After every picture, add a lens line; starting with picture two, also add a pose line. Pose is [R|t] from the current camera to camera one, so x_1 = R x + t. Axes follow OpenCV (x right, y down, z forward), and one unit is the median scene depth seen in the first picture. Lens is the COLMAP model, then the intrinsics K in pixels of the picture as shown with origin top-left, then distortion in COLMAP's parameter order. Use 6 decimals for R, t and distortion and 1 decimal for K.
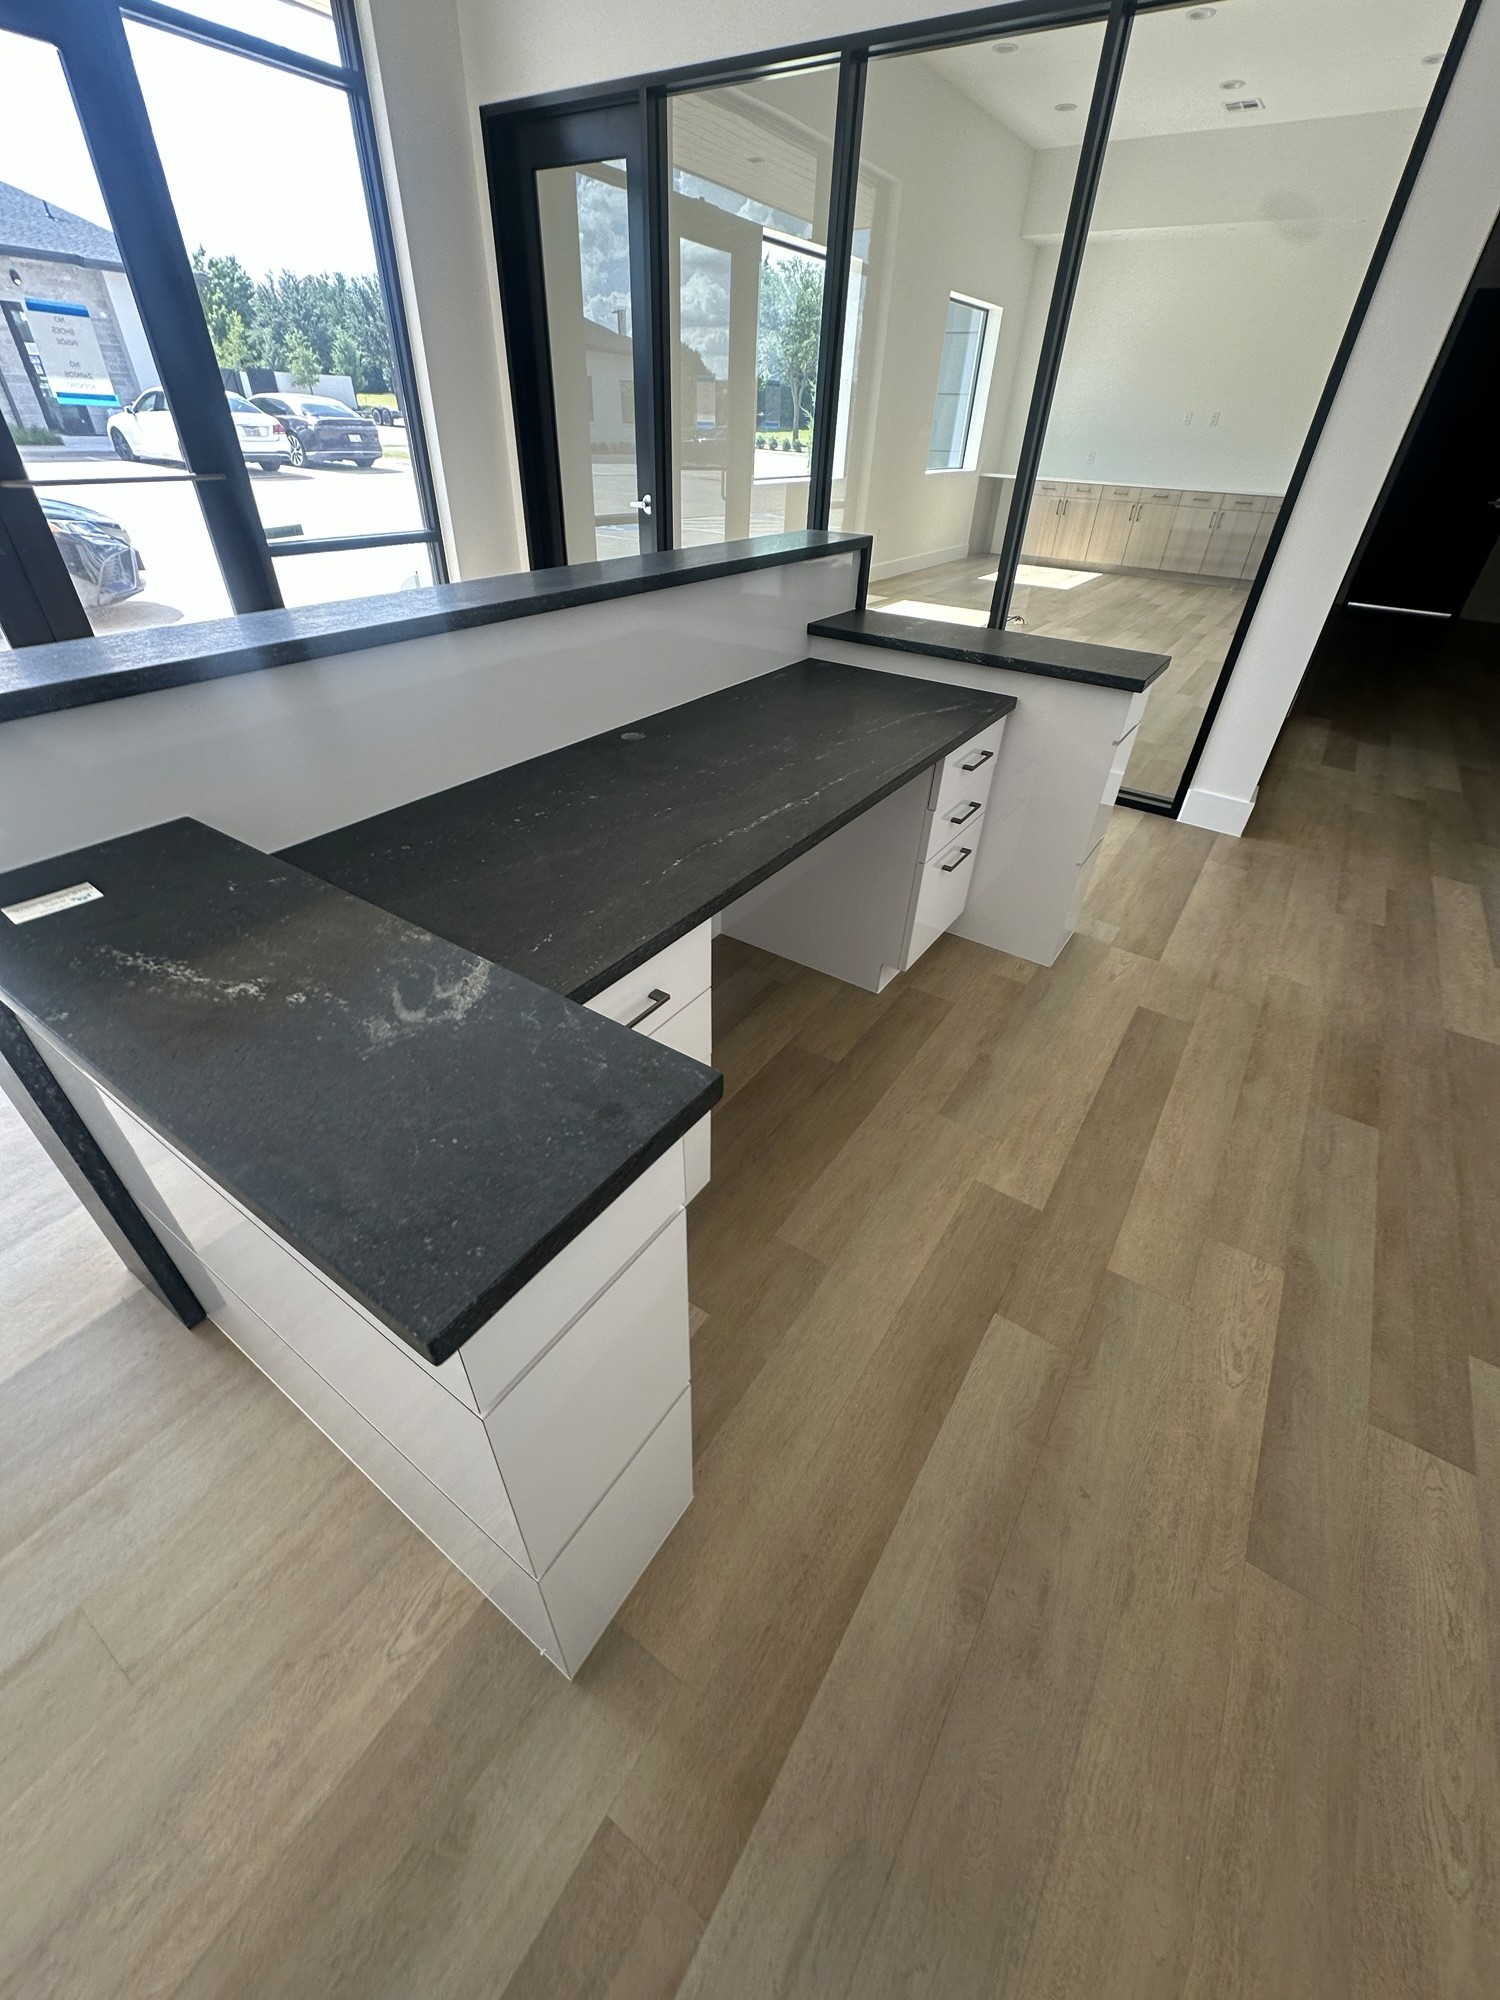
lens RADIAL K [[795.6, 0, 750.7], [0, 795.6, 994.1], [0, 0, 1]] dist [0.001962, 0.000166]
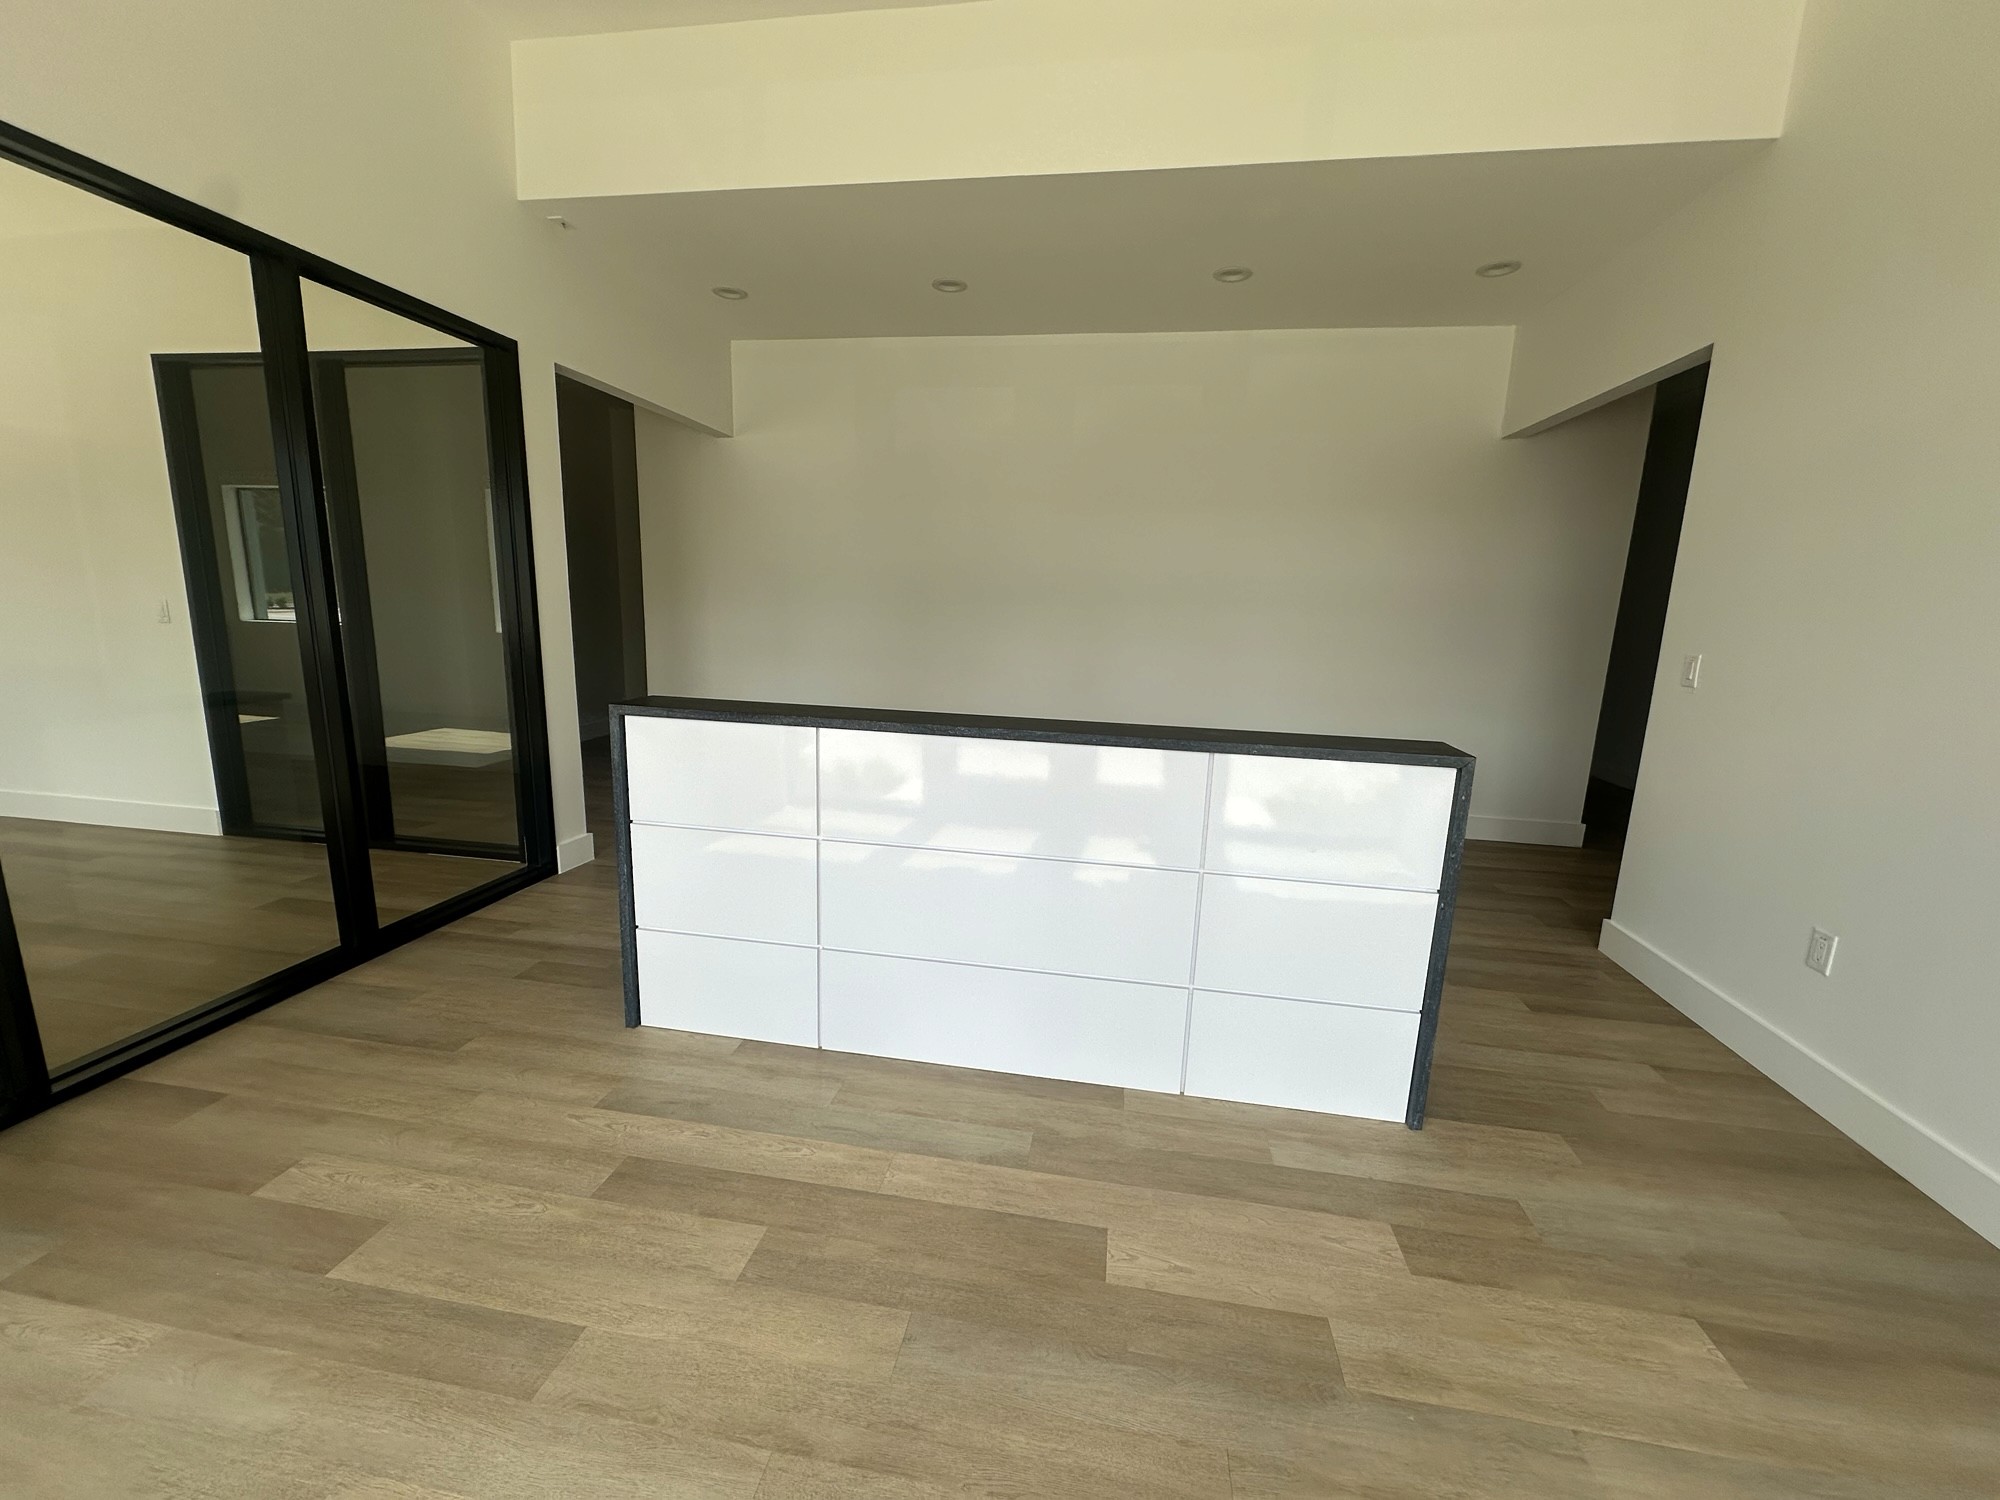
lens RADIAL K [[795.6, 0, 999.4], [0, 795.6, 752.3], [0, 0, 1]] dist [0.001962, 0.000166]
pose [[-0.412082, -0.218501, 0.884560, -2.114237], [0.495905, 0.760649, 0.418916, -0.464388], [-0.764373, 0.611285, -0.205094, 0.475767]]
